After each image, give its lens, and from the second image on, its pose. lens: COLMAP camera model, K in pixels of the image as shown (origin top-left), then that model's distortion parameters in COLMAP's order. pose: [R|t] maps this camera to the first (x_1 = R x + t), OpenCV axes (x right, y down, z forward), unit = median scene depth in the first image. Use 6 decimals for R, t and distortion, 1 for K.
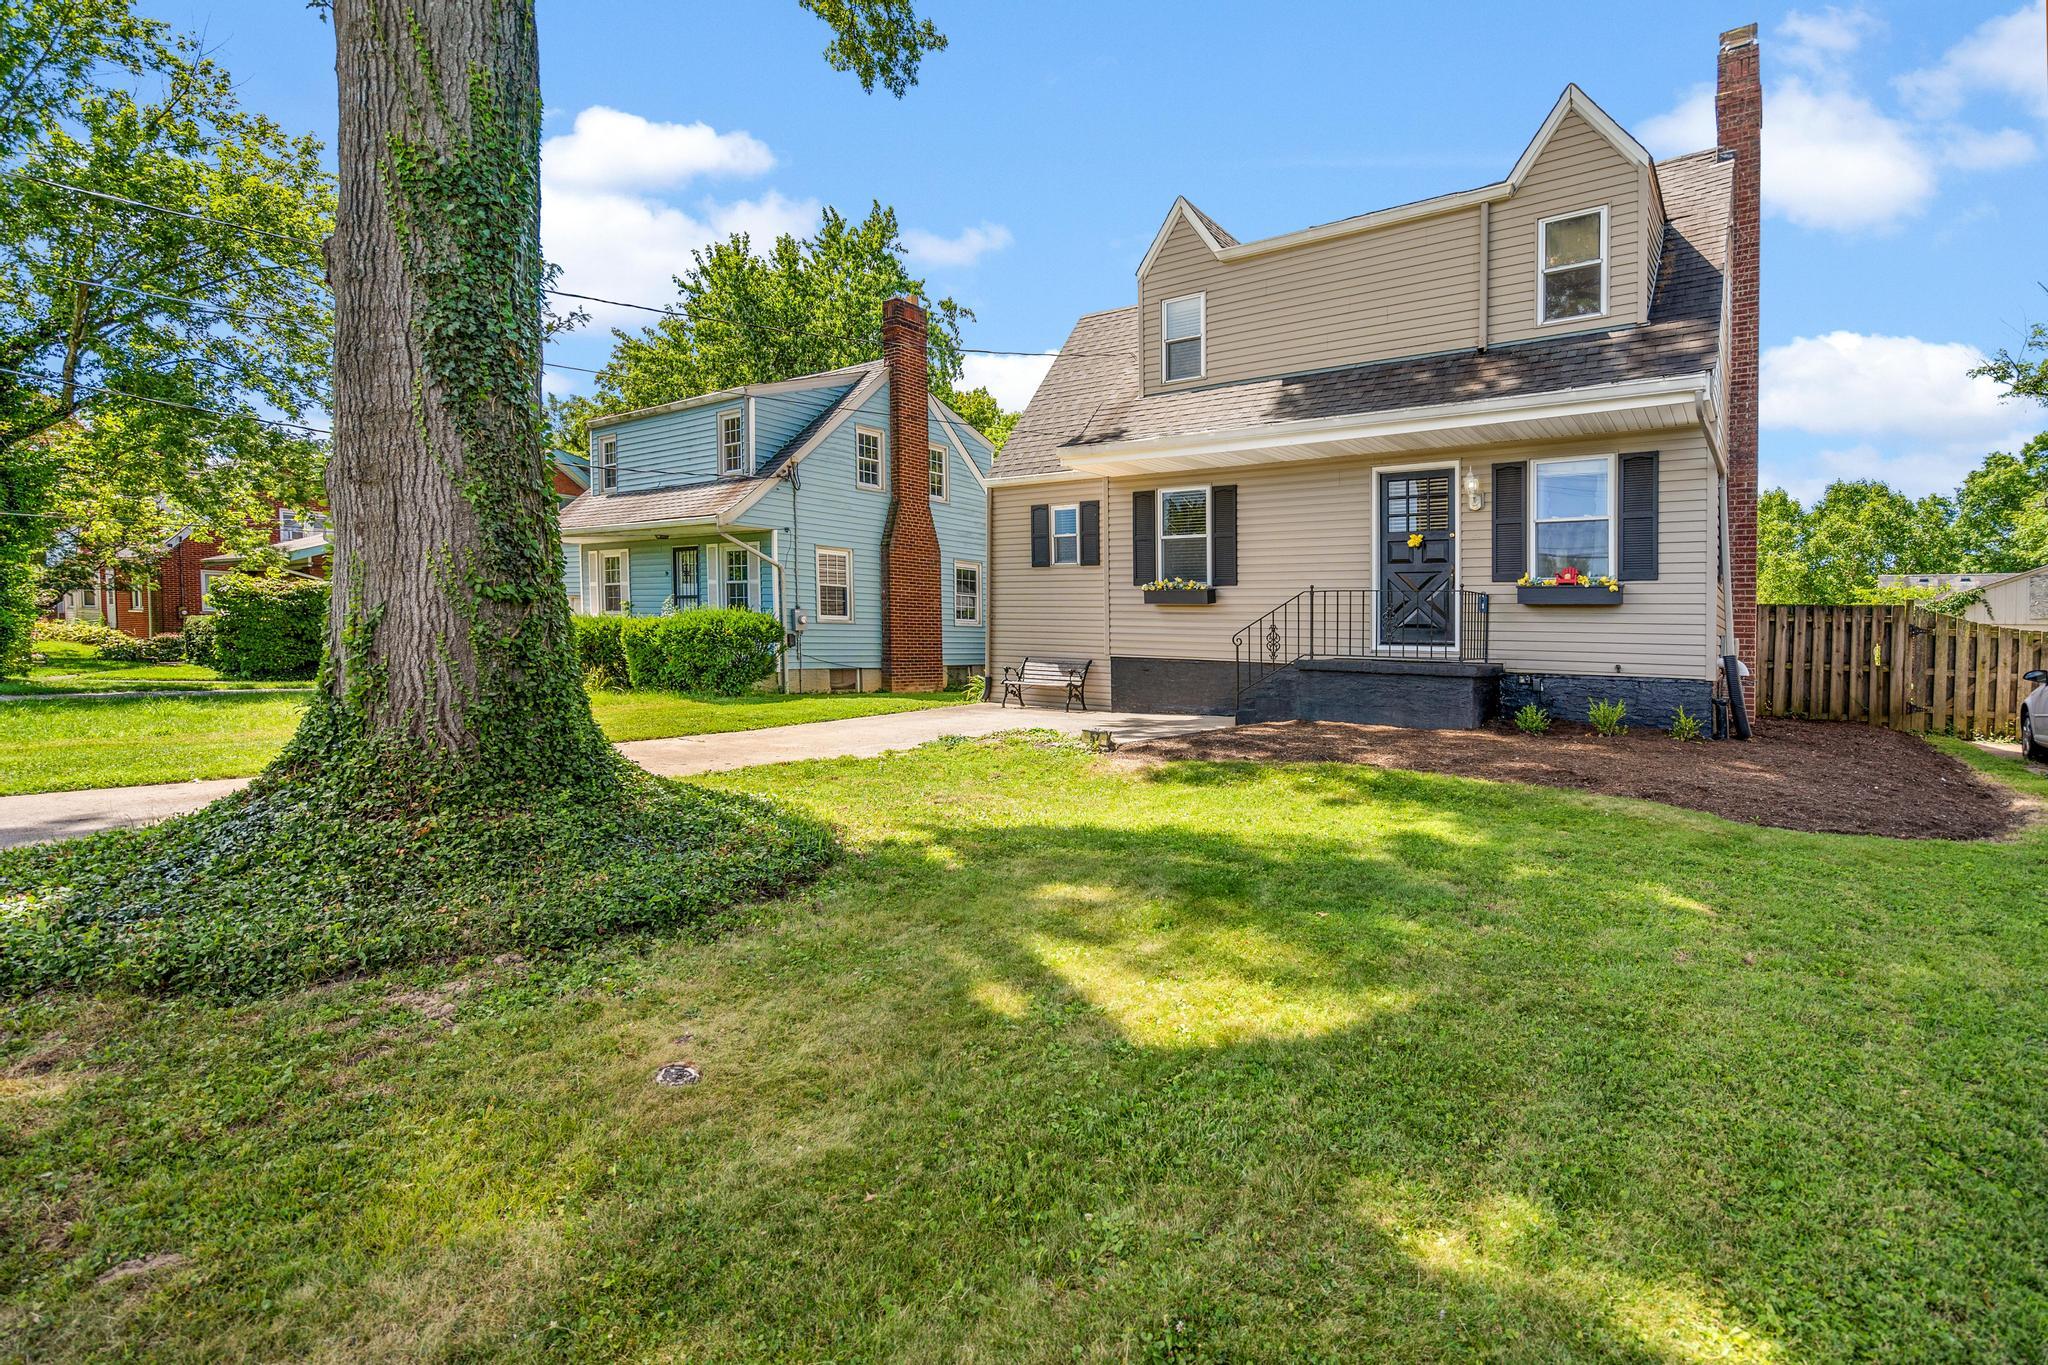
lens RADIAL K [[1035.8, 0, 1026.5], [0, 1035.8, 617.8], [0, 0, 1]] dist [0.002085, 0.000286]
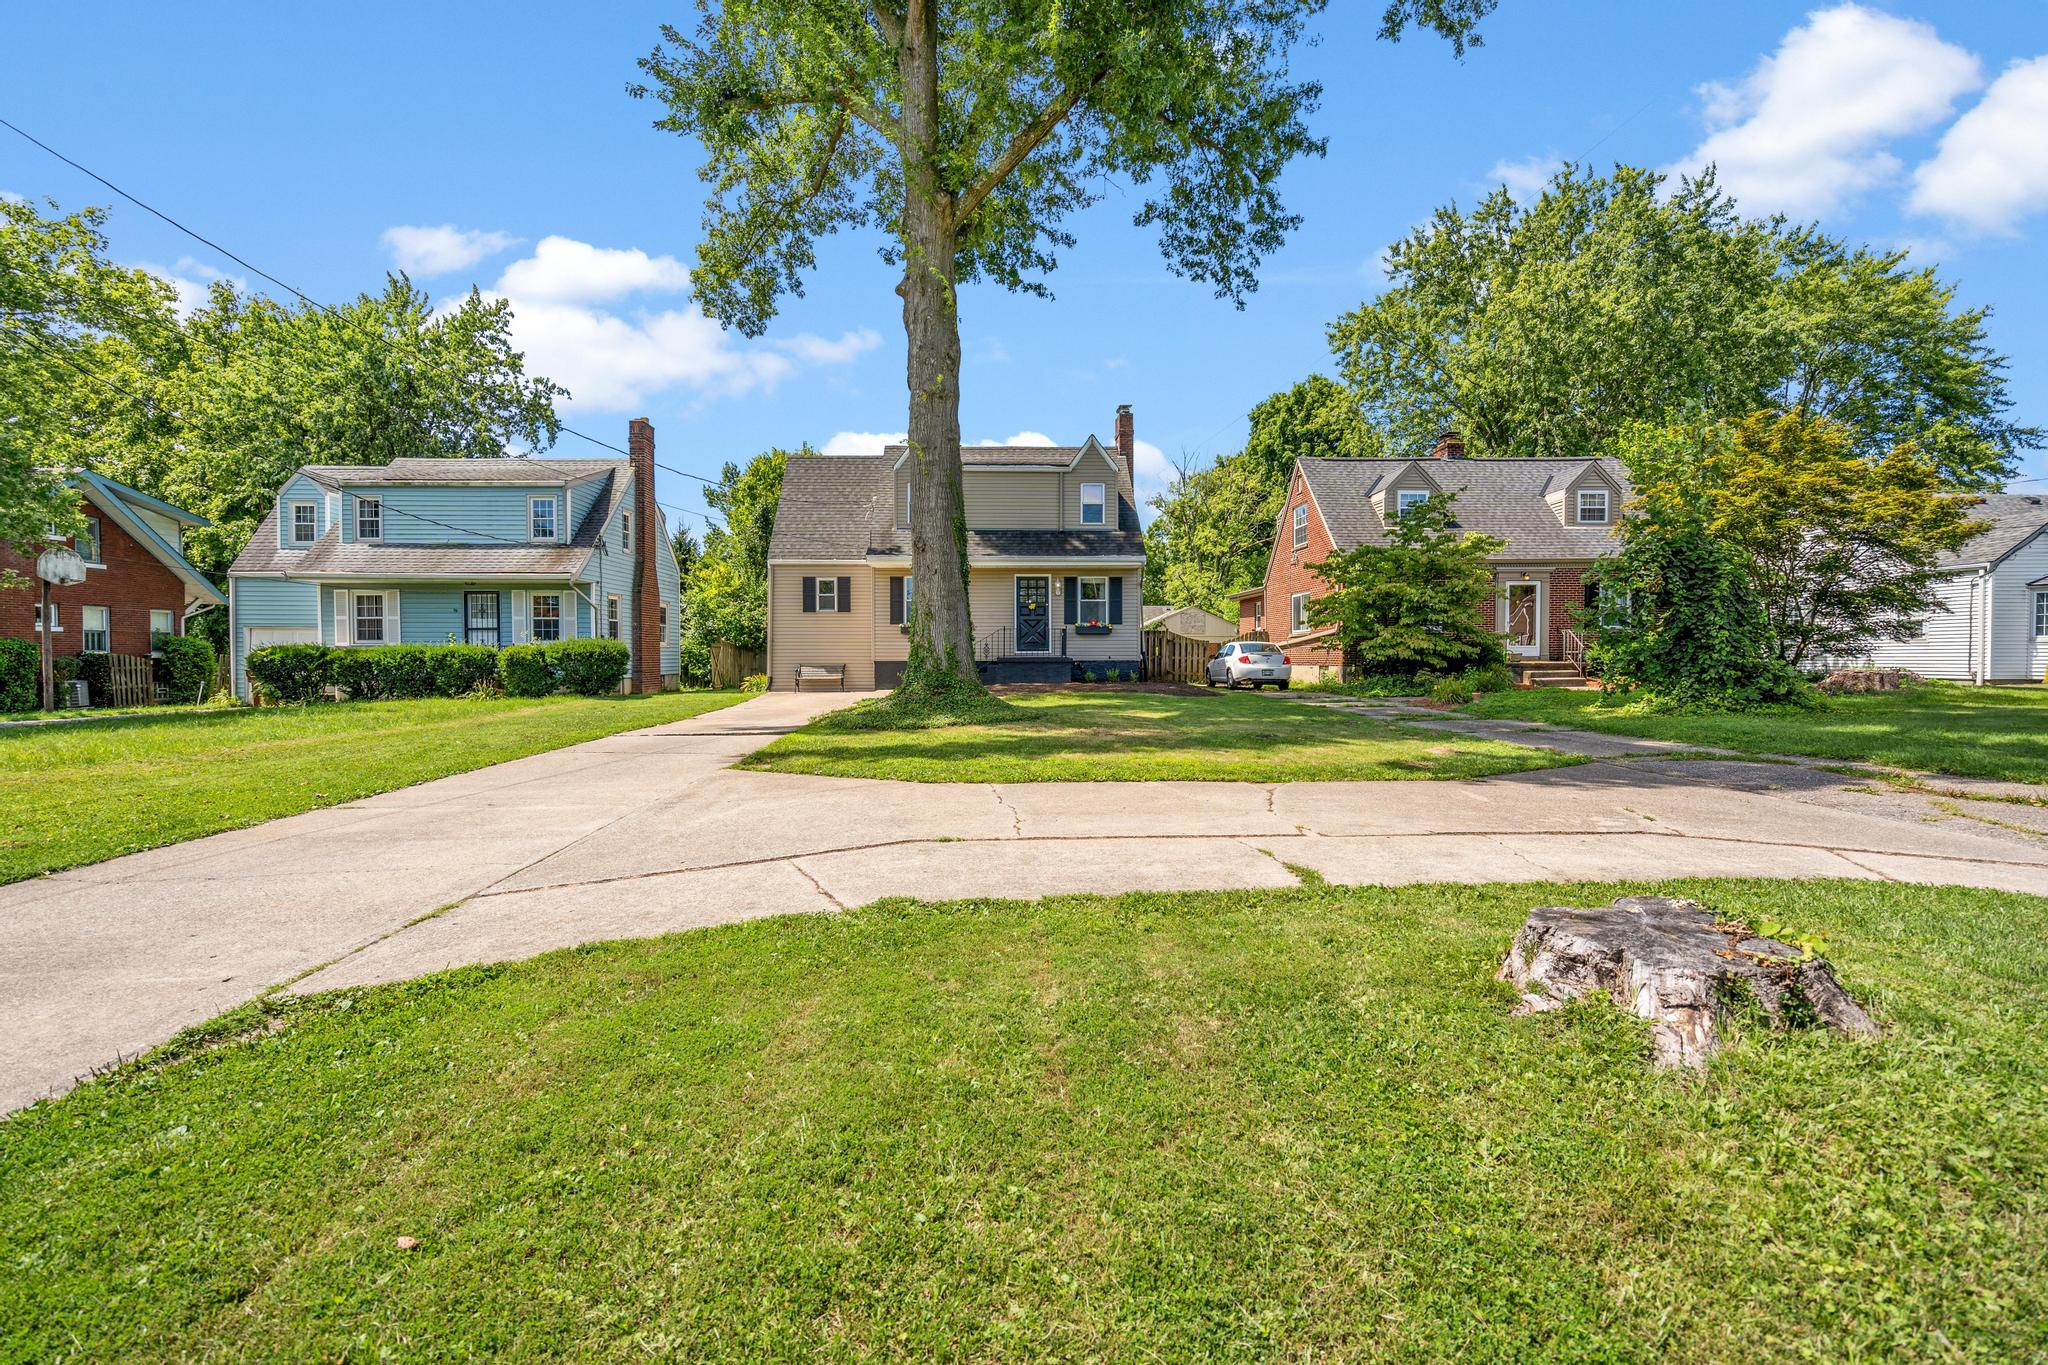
lens RADIAL K [[1035.8, 0, 1026.5], [0, 1035.8, 617.8], [0, 0, 1]] dist [0.002085, 0.000286]
pose [[0.774750, -0.005256, 0.632246, -0.893991], [0.011265, 0.999921, -0.005491, -0.028308], [-0.632167, 0.011376, 0.774748, -0.648930]]
